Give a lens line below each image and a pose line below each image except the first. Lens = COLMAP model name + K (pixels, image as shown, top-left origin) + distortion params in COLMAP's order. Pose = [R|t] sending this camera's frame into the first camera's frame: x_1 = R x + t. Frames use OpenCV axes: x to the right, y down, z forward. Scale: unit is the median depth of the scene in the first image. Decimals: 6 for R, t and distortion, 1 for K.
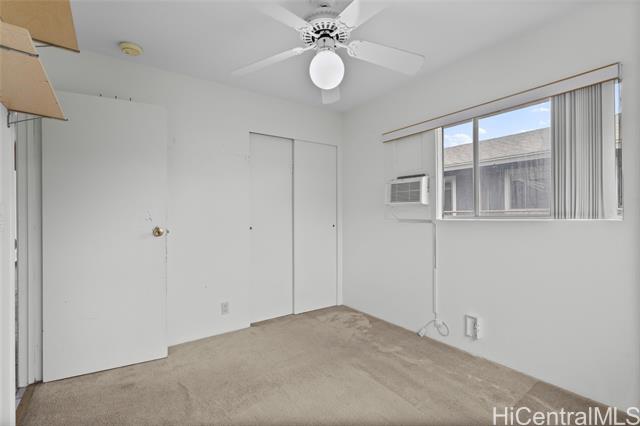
lens RADIAL K [[293.5, 0, 320.0], [0, 293.5, 213.0], [0, 0, 1]] dist [0.016880, -0.000045]
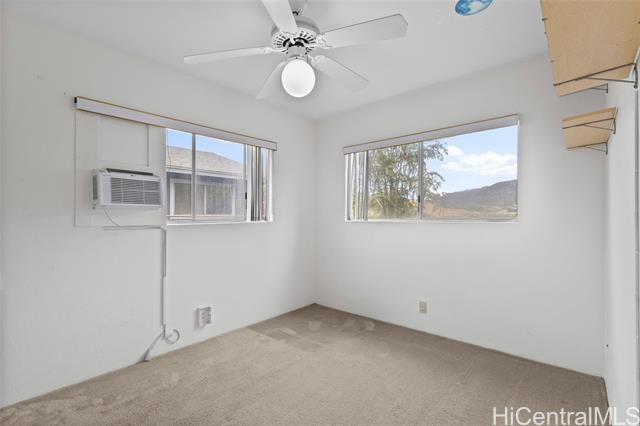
lens RADIAL K [[294.5, 0, 320.2], [0, 294.5, 219.8], [0, 0, 1]] dist [-0.001700, -0.000040]
pose [[-0.186211, -0.013252, 0.982420, -0.661006], [0.012866, 0.999790, 0.015925, -0.000262], [-0.982426, 0.015606, -0.186001, 0.747364]]
